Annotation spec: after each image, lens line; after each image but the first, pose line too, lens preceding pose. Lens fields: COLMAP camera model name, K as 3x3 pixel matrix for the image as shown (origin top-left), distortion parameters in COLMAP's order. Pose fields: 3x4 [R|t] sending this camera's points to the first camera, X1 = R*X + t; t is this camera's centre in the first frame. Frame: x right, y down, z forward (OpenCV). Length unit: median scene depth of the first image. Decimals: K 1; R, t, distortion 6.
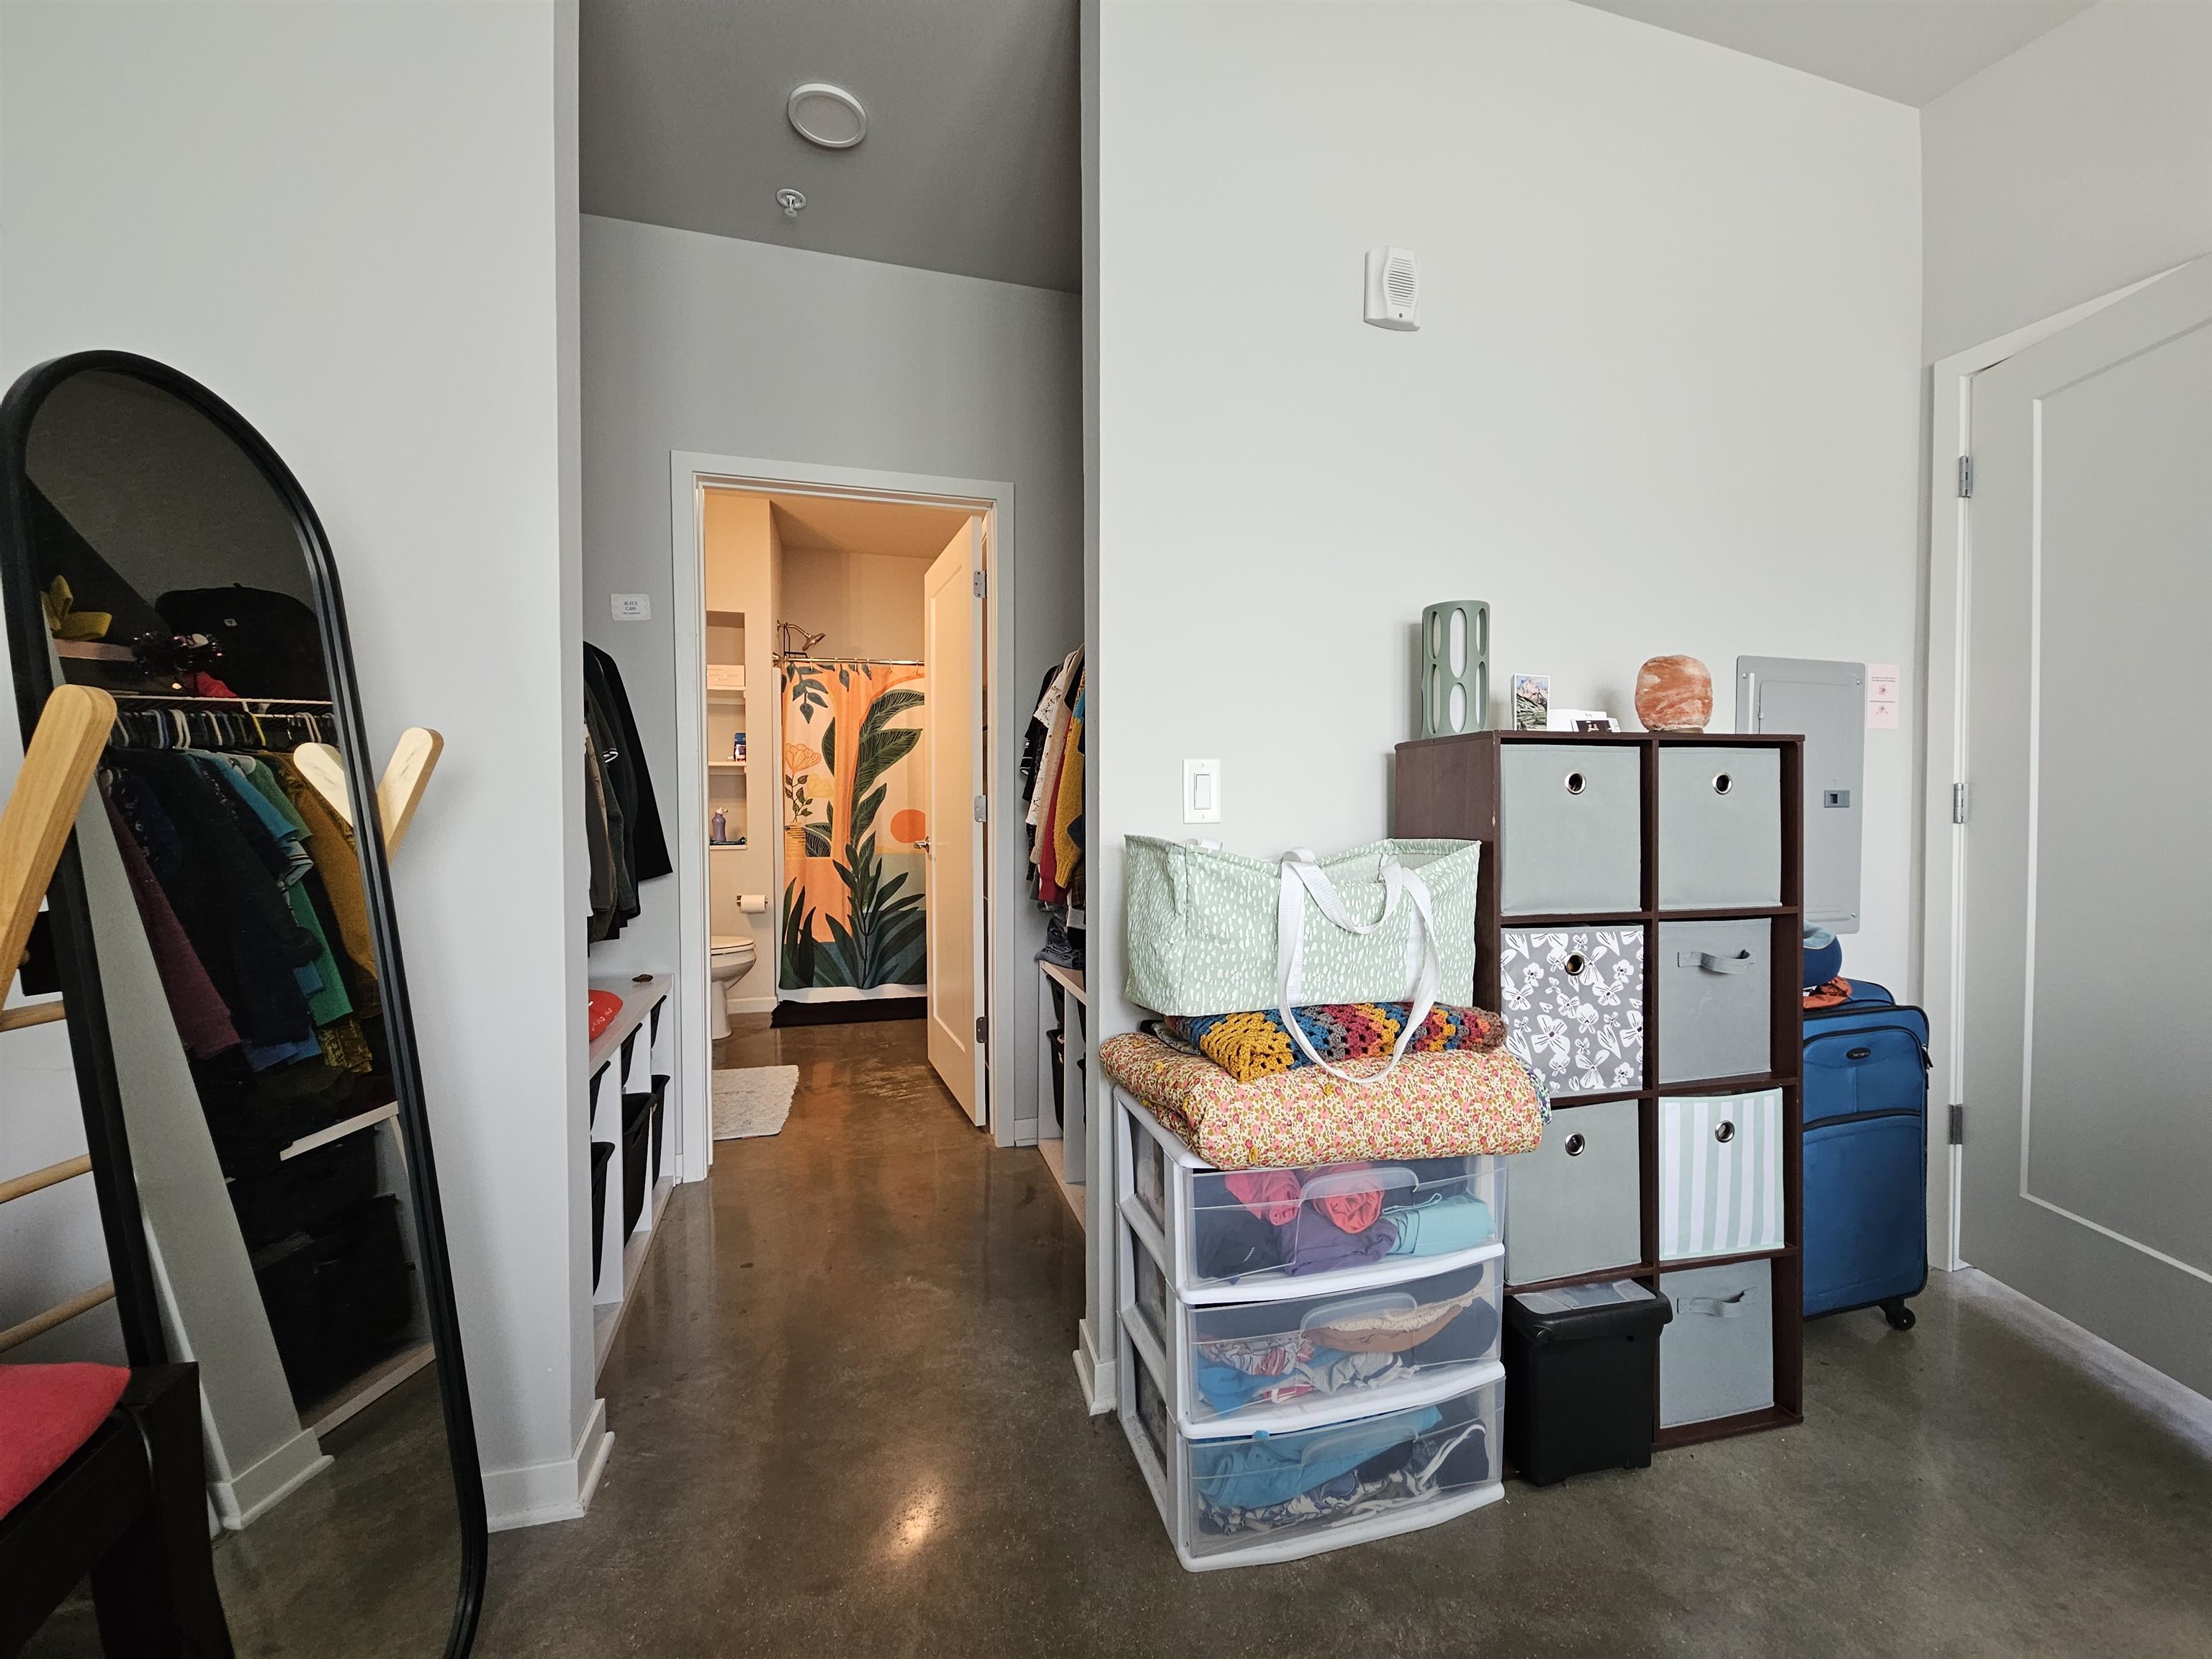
lens RADIAL K [[896.4, 0, 1104.8], [0, 896.4, 825.2], [0, 0, 1]] dist [0.001600, -0.005795]
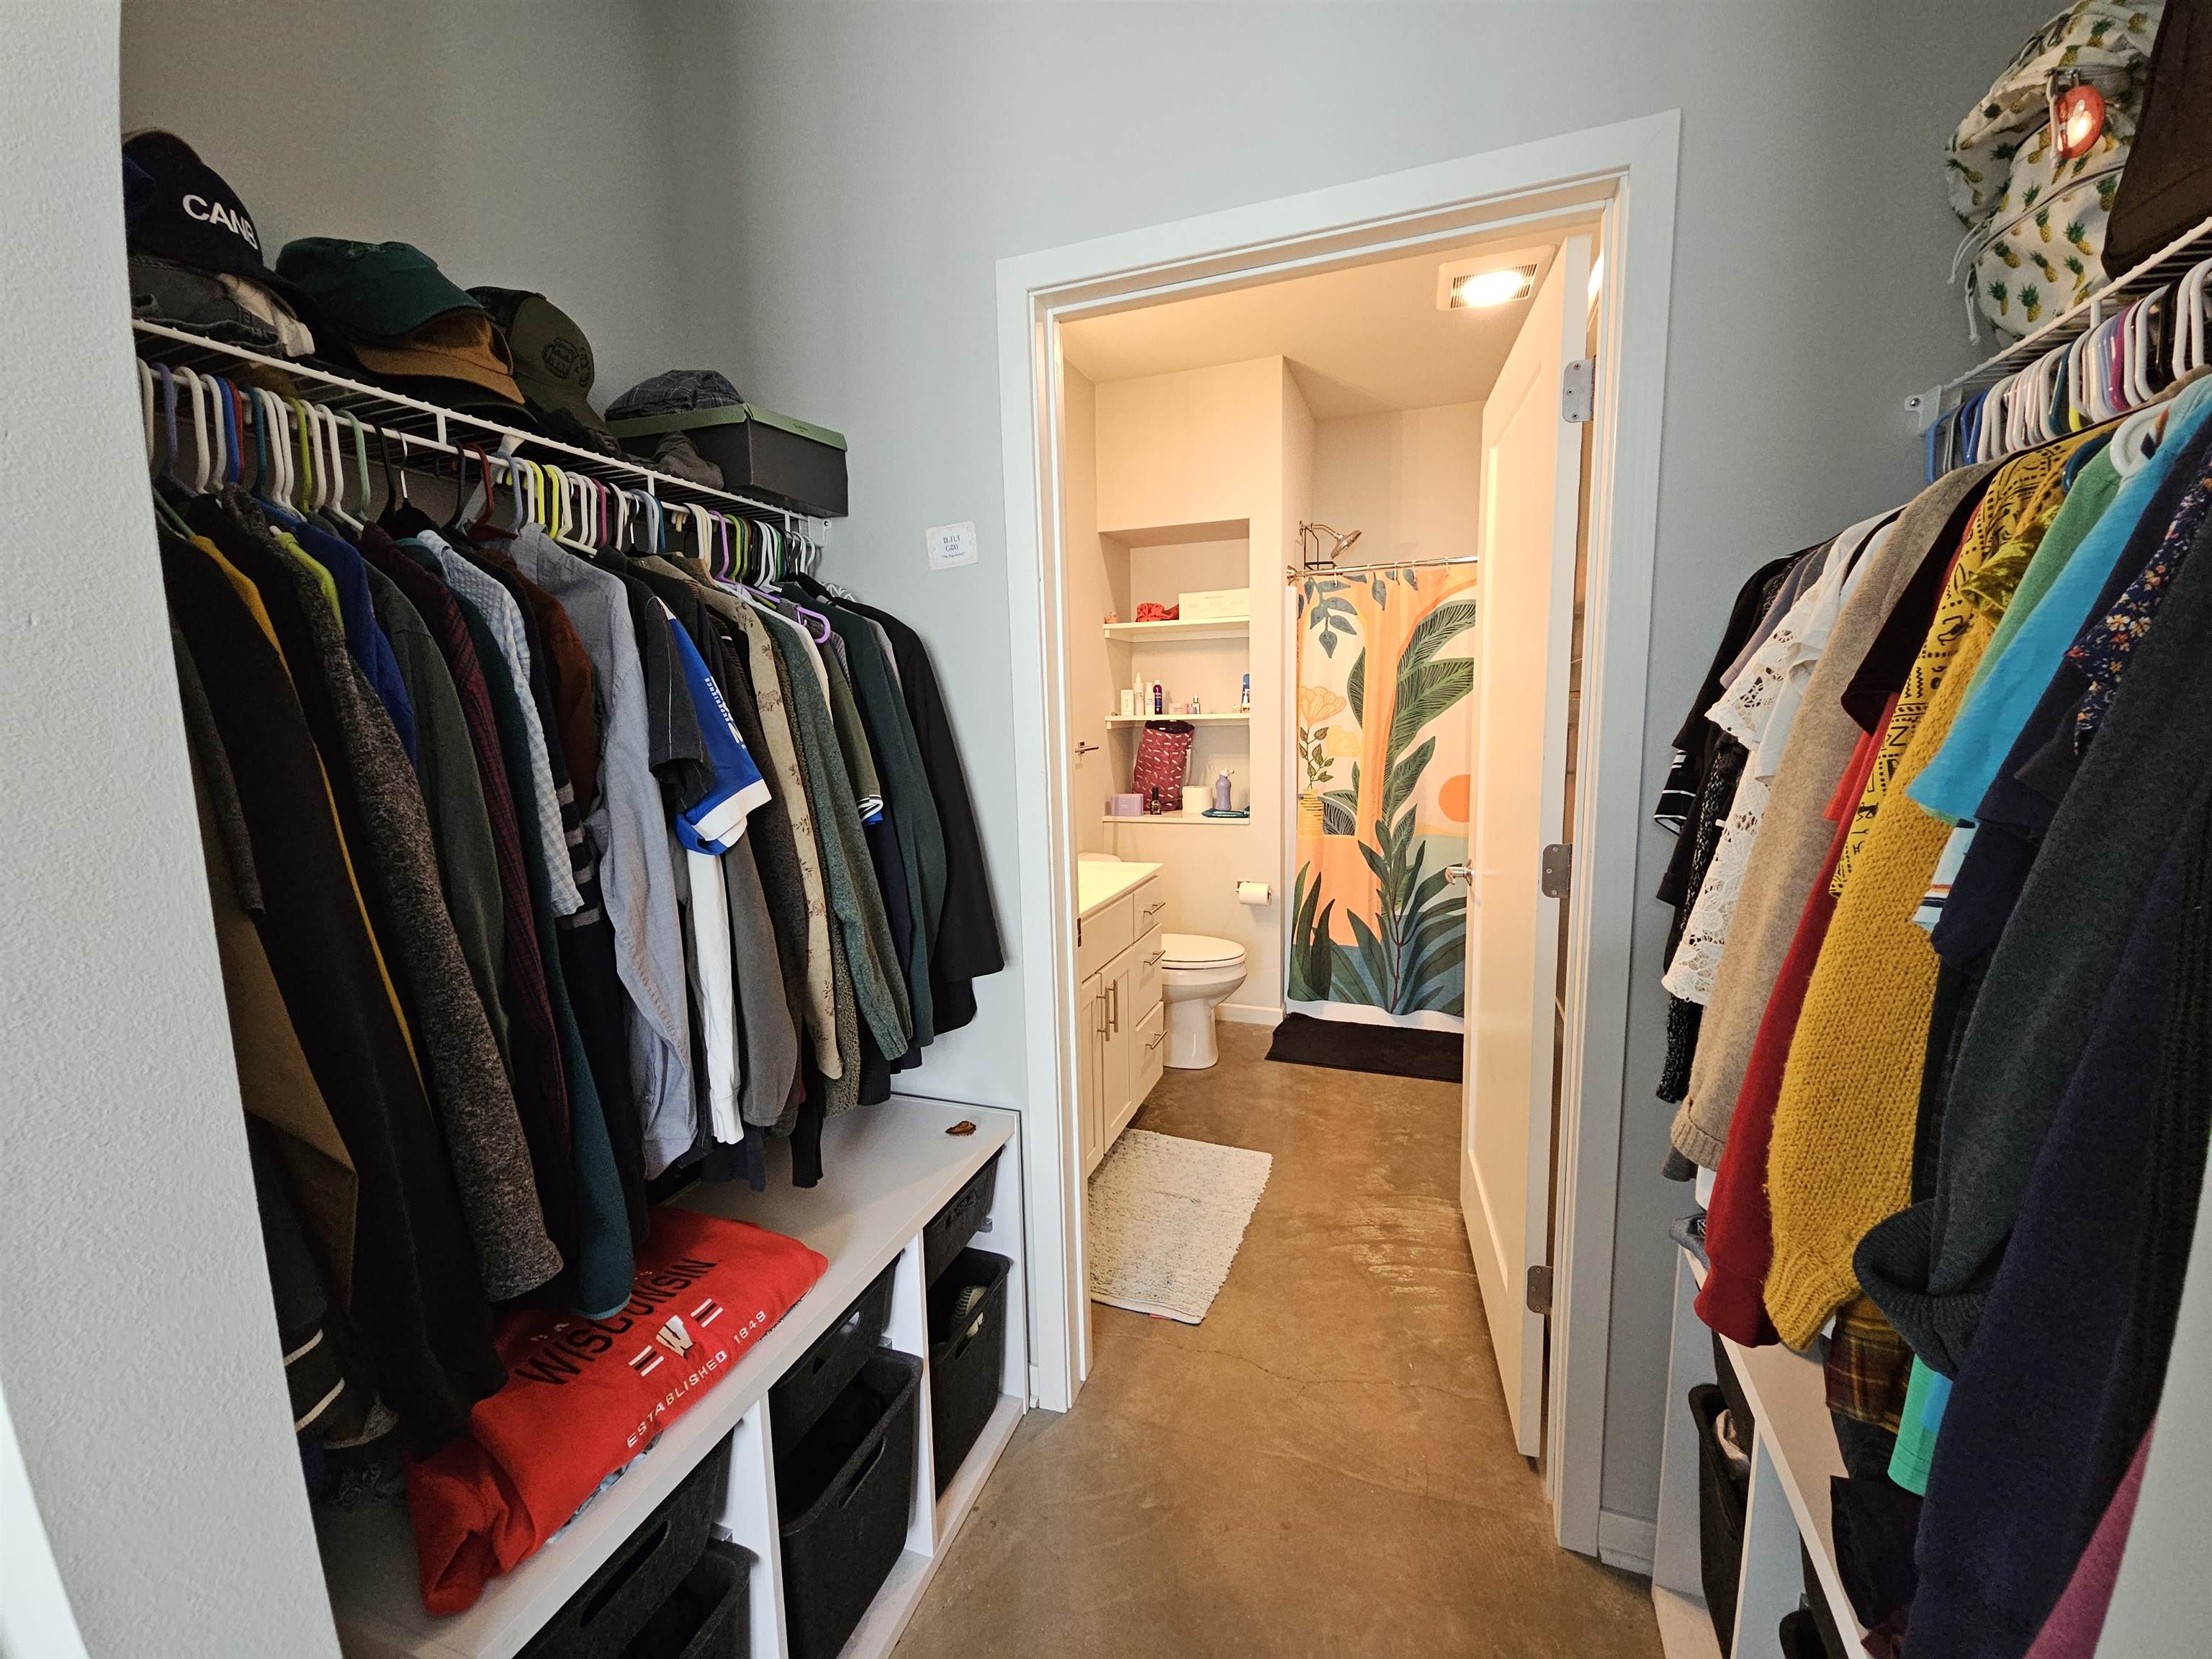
lens RADIAL K [[896.4, 0, 1104.8], [0, 896.4, 825.2], [0, 0, 1]] dist [0.001600, -0.005795]
pose [[0.802476, 0.060585, -0.593600, -0.028360], [0.007434, 0.993739, 0.111475, -0.059488], [0.596638, -0.093868, 0.797002, 0.276842]]
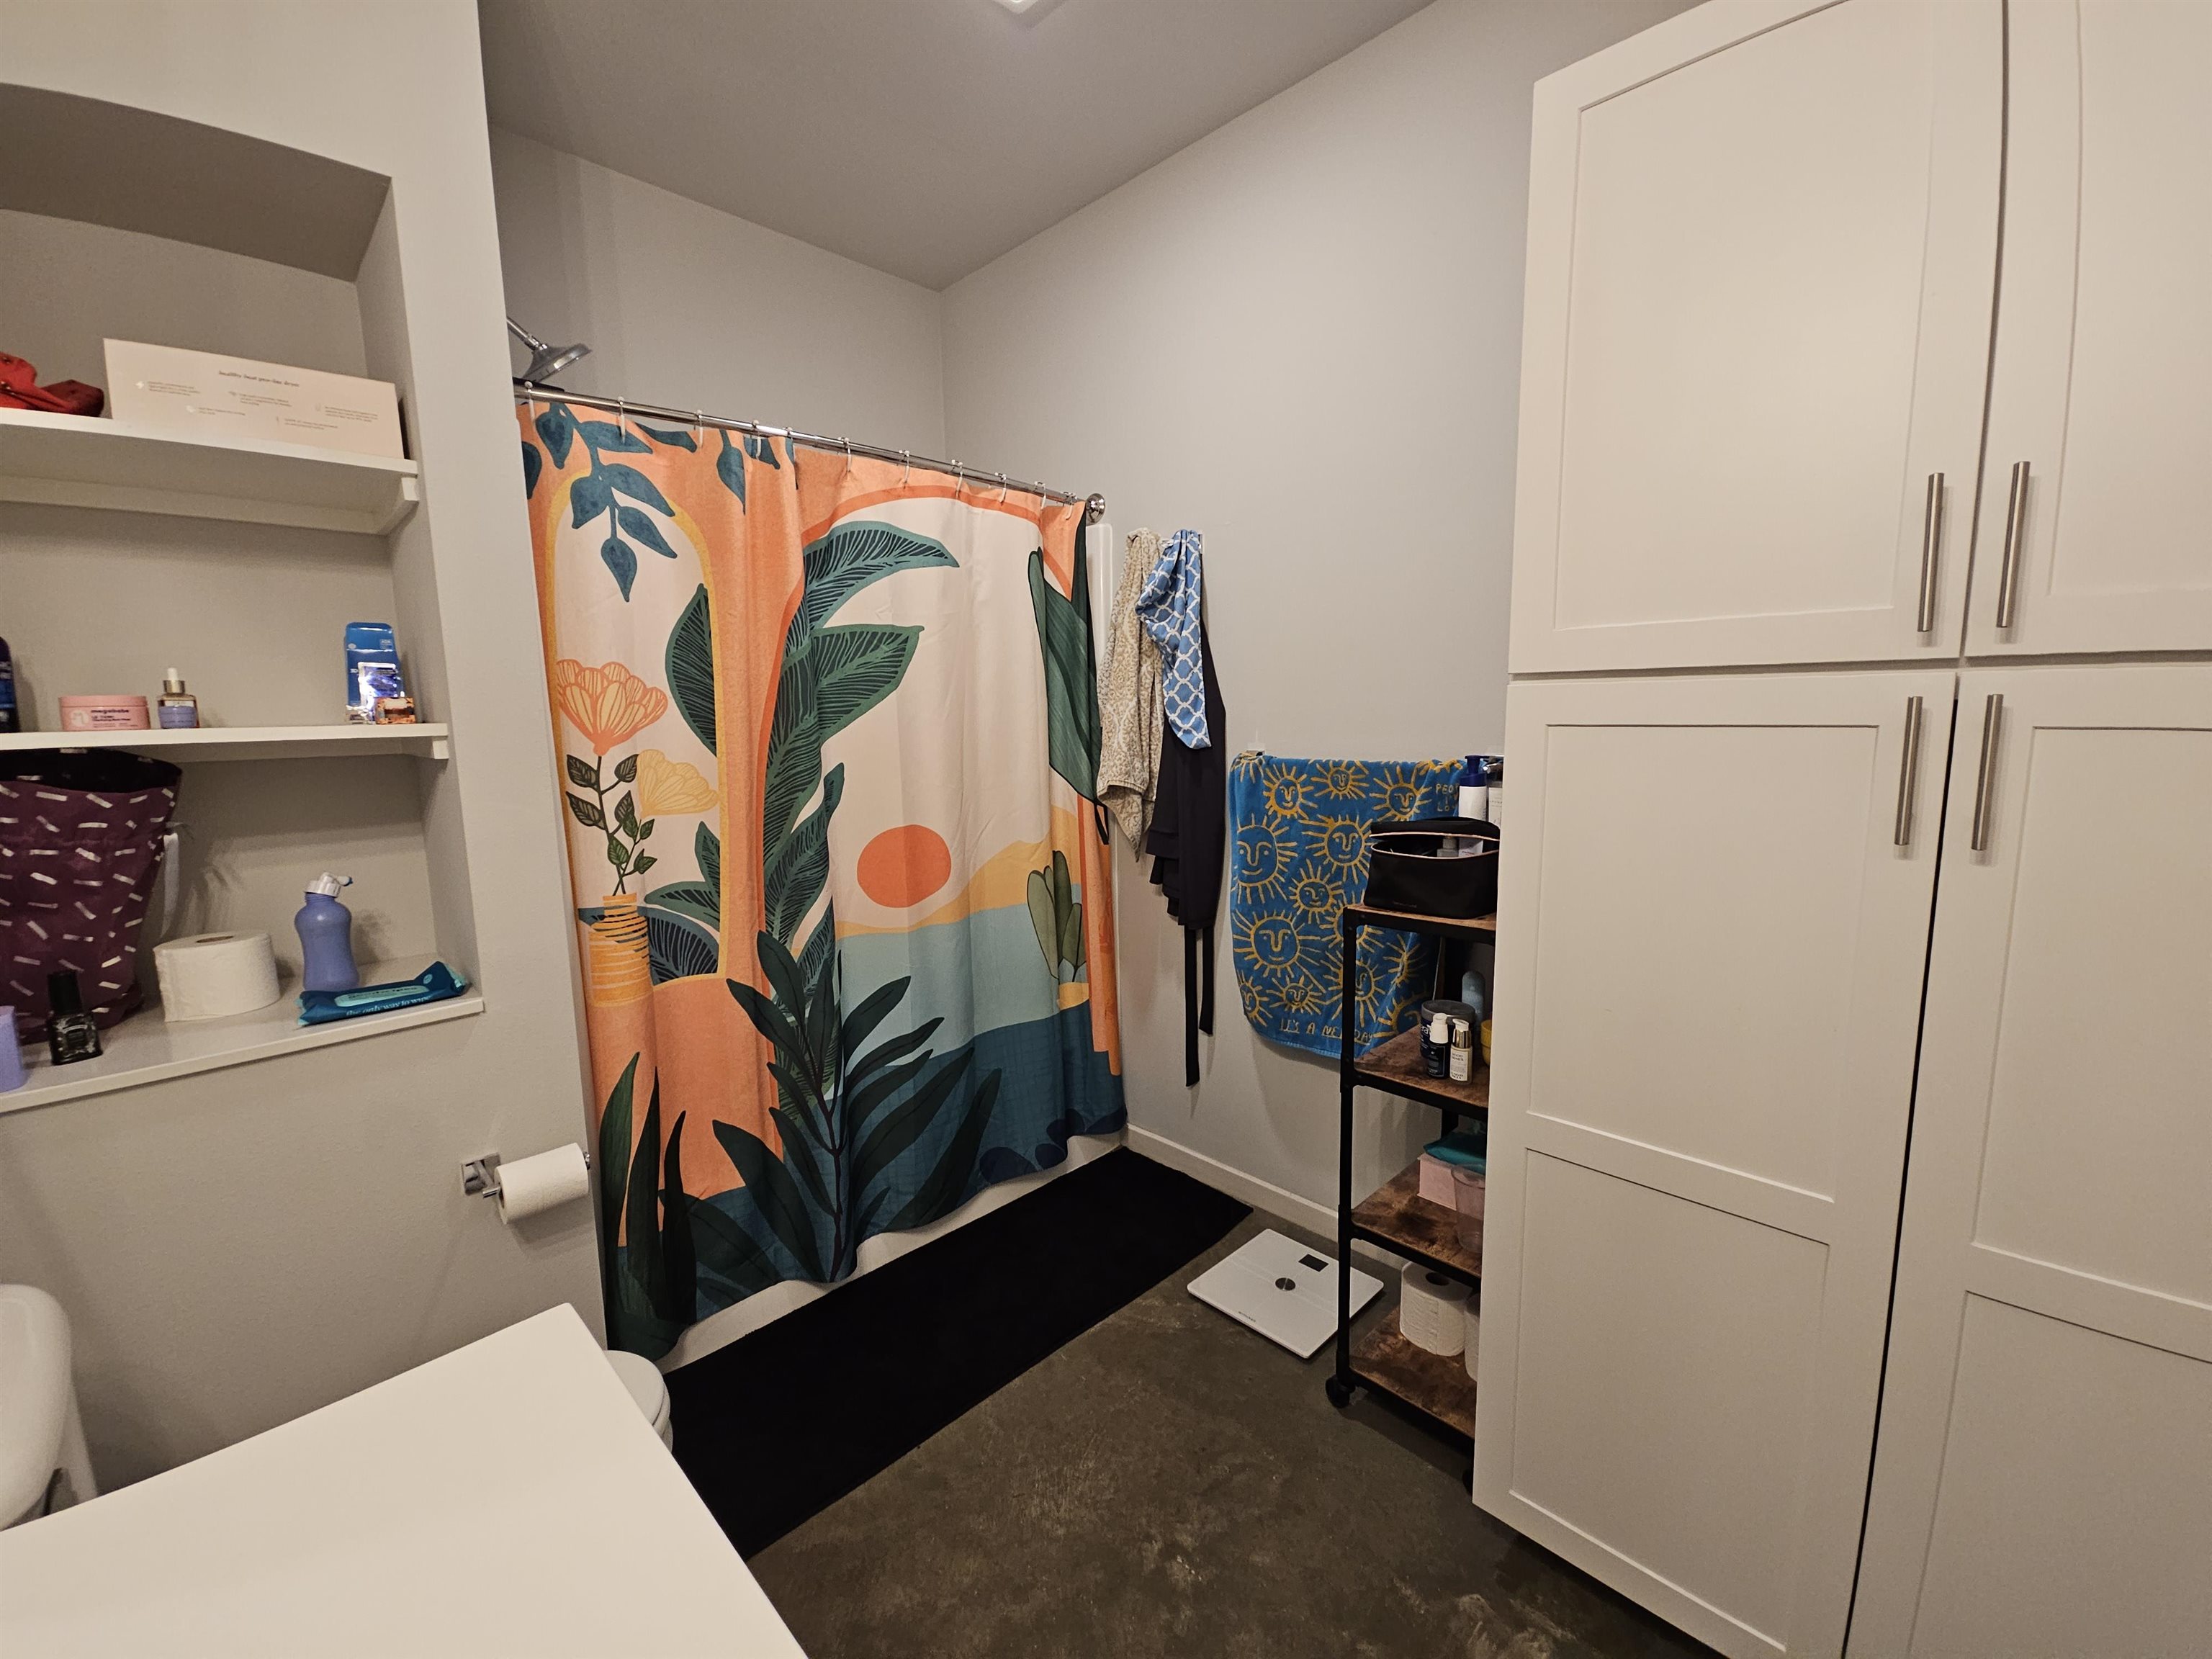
lens RADIAL K [[896.4, 0, 1104.8], [0, 896.4, 825.2], [0, 0, 1]] dist [0.001600, -0.005795]
pose [[0.874024, -0.075846, 0.479926, -0.341662], [0.024923, 0.993439, 0.111611, -0.062581], [-0.485242, -0.085590, 0.870181, 0.610339]]
